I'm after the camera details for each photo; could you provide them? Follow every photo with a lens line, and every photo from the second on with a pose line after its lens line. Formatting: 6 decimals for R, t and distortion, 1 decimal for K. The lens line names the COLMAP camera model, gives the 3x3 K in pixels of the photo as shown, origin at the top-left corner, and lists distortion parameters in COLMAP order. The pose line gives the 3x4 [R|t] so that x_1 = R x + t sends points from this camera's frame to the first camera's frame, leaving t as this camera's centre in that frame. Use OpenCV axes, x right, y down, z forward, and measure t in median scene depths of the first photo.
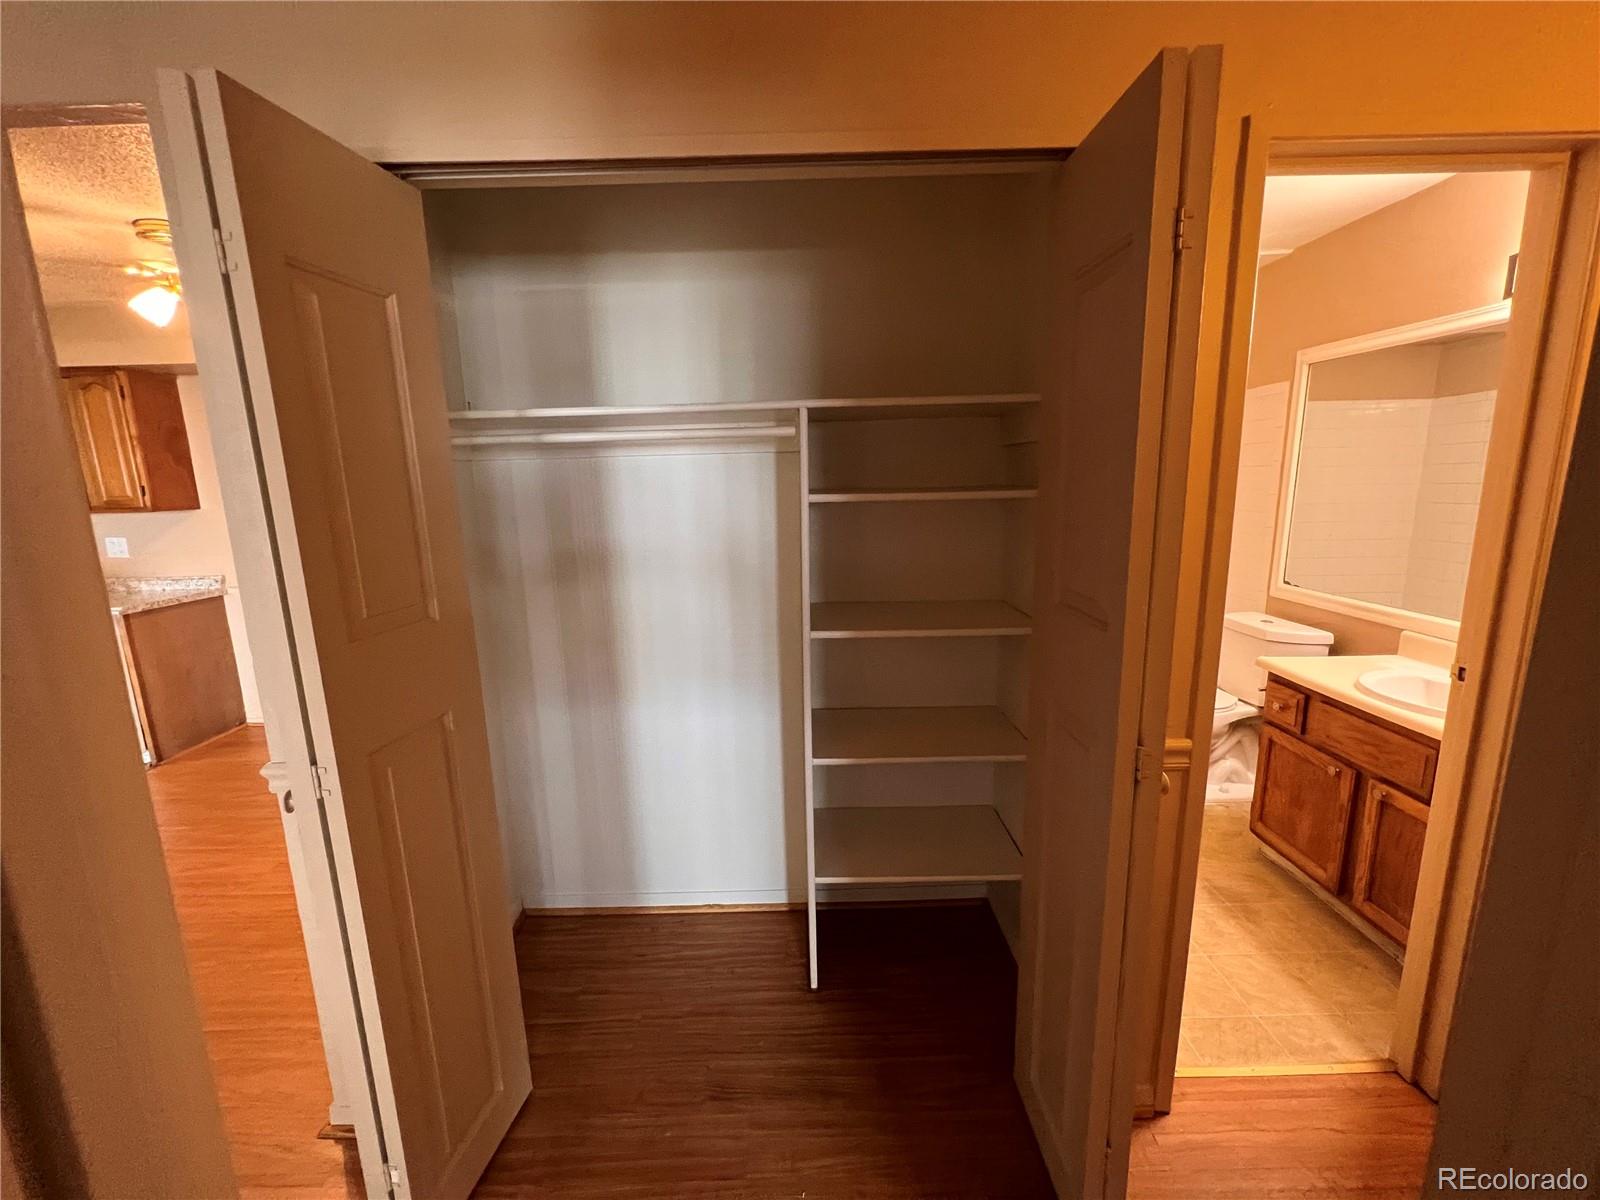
lens RADIAL K [[644.2, 0, 798.3], [0, 644.2, 595.5], [0, 0, 1]] dist [0.001824, 0.000134]
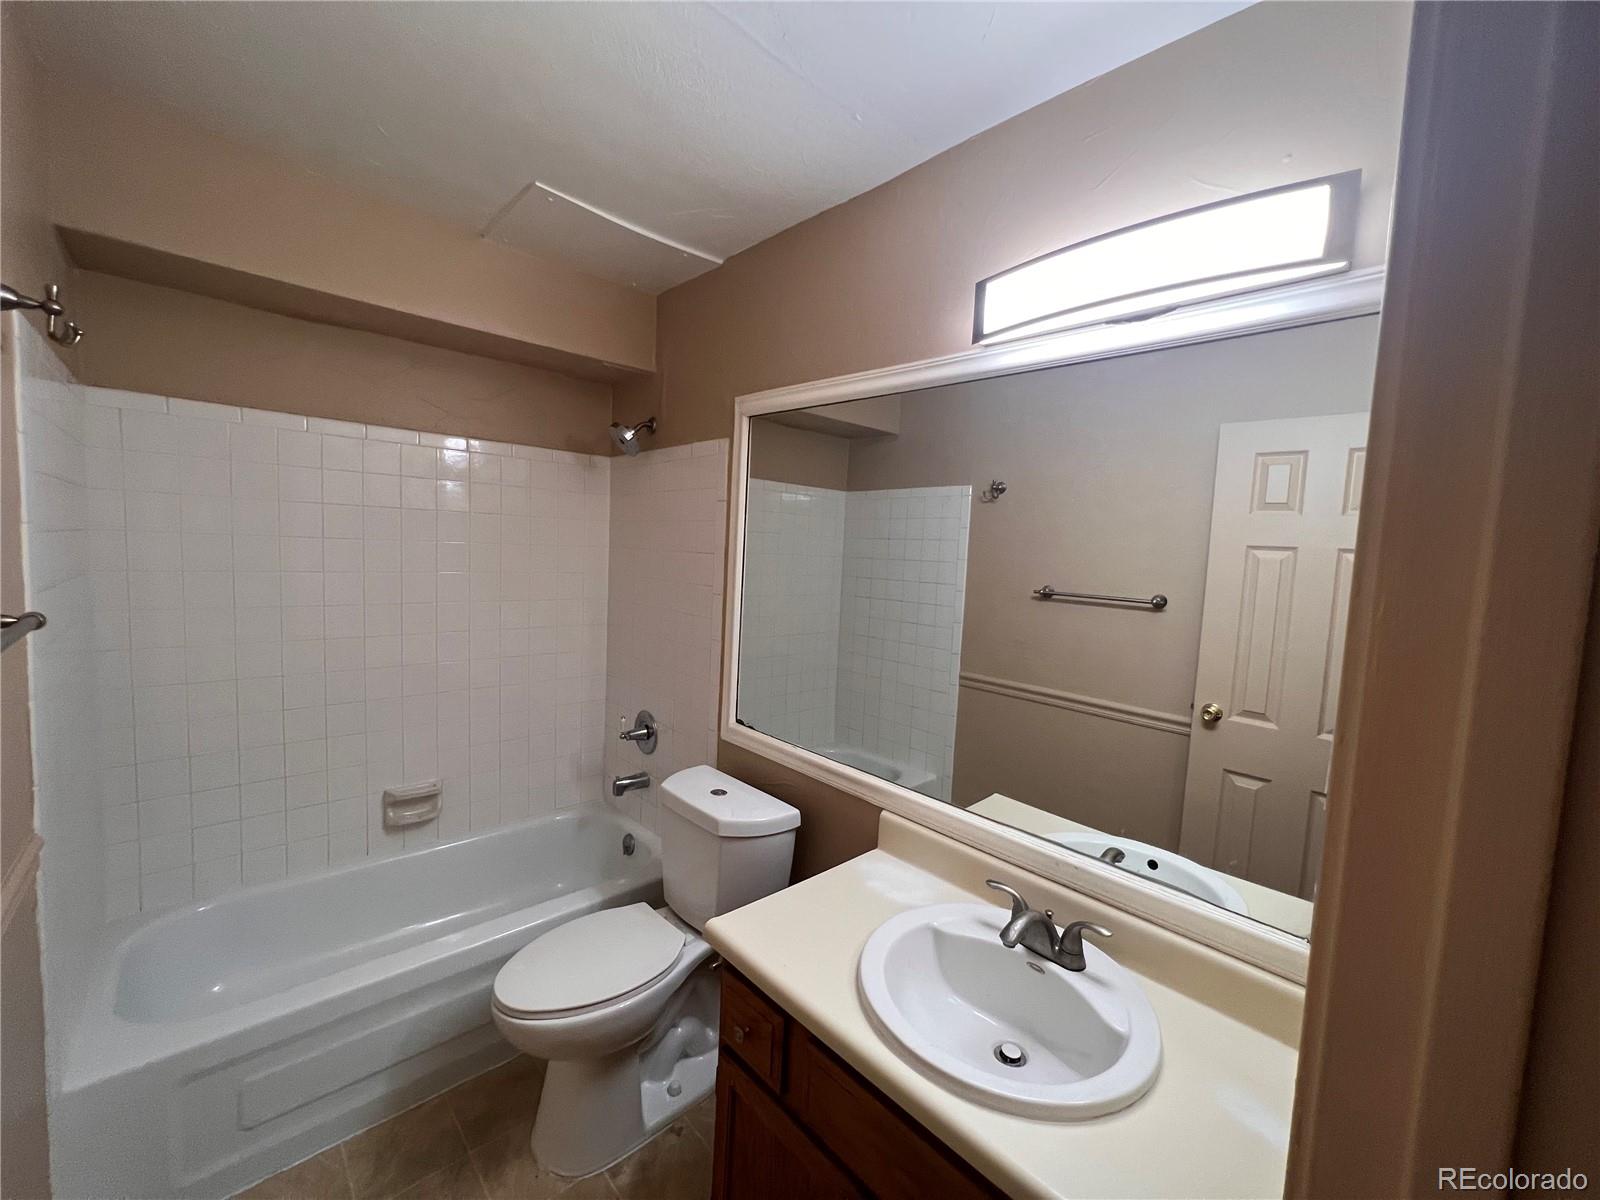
lens RADIAL K [[637.9, 0, 796.9], [0, 637.9, 594.1], [0, 0, 1]] dist [-0.003419, -0.000284]
pose [[0.735879, 0.004828, 0.677096, 0.341780], [0.057935, 0.995859, -0.070065, -0.106125], [-0.674630, 0.090787, 0.732552, 0.450271]]
